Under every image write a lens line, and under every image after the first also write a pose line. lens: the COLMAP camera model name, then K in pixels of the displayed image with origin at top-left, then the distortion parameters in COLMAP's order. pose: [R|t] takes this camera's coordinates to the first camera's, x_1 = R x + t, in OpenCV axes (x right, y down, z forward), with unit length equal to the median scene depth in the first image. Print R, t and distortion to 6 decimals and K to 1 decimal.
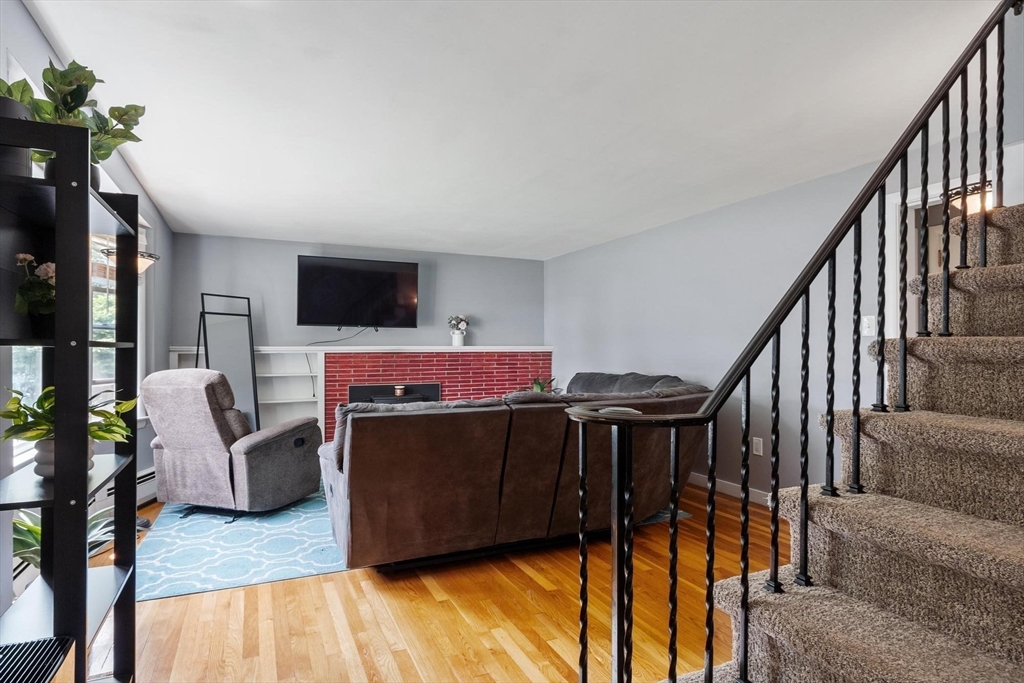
lens RADIAL K [[559.2, 0, 511.7], [0, 559.2, 345.2], [0, 0, 1]] dist [0.004573, 0.002092]
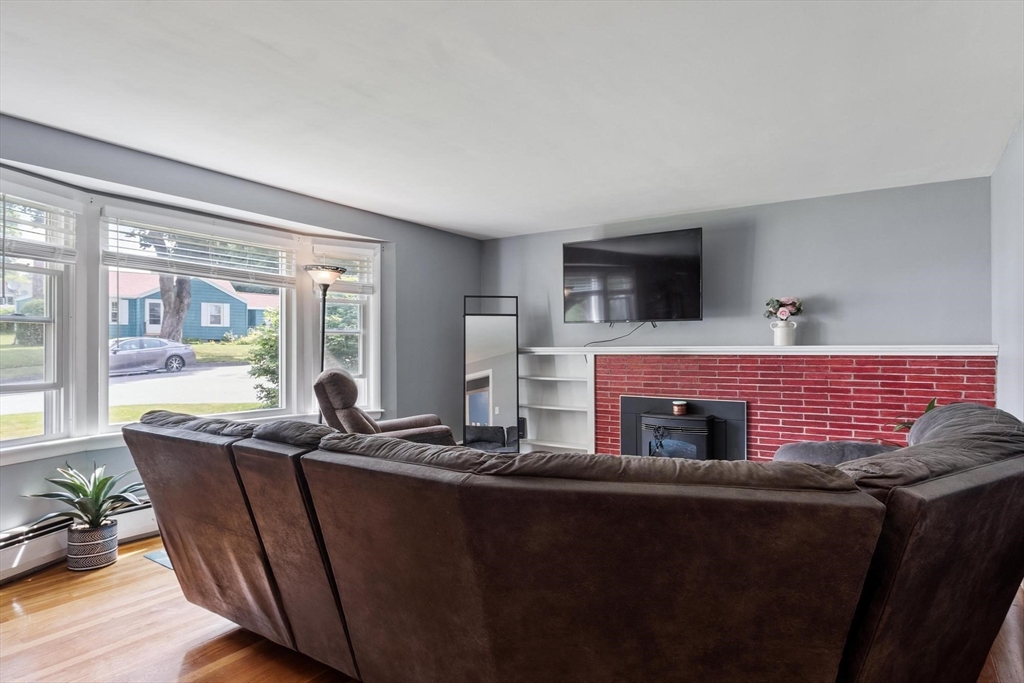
lens RADIAL K [[559.2, 0, 512.4], [0, 559.2, 346.6], [0, 0, 1]] dist [0.004573, 0.002092]
pose [[0.537730, -0.006148, -0.843095, 0.277323], [0.002898, 0.999981, -0.005443, 0.005200], [0.843112, 0.000484, 0.537738, 0.401988]]
